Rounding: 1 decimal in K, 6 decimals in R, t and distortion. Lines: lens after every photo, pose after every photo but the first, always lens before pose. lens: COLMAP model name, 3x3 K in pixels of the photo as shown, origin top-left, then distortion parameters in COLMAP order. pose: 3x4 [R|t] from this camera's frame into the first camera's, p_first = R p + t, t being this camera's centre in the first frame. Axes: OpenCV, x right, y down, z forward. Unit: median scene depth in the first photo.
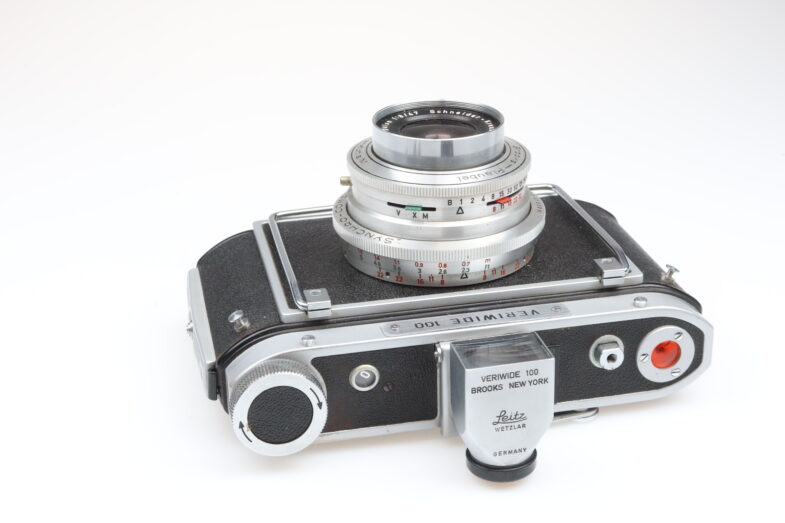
lens RADIAL K [[1382.4, 0, 392.5], [0, 1382.4, 261.5], [0, 0, 1]] dist [-0.008258, 0.024786]
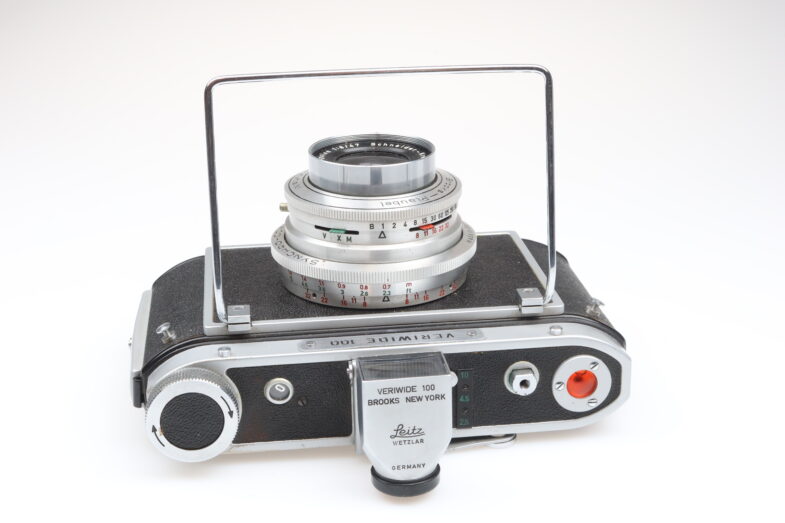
lens RADIAL K [[1382.4, 0, 392.5], [0, 1382.4, 261.5], [0, 0, 1]] dist [-0.008258, 0.024786]
pose [[0.995037, 0.033221, -0.093798, 0.153529], [-0.039646, 0.996932, -0.067488, 0.052364], [0.091268, 0.070872, 0.993301, -0.026425]]
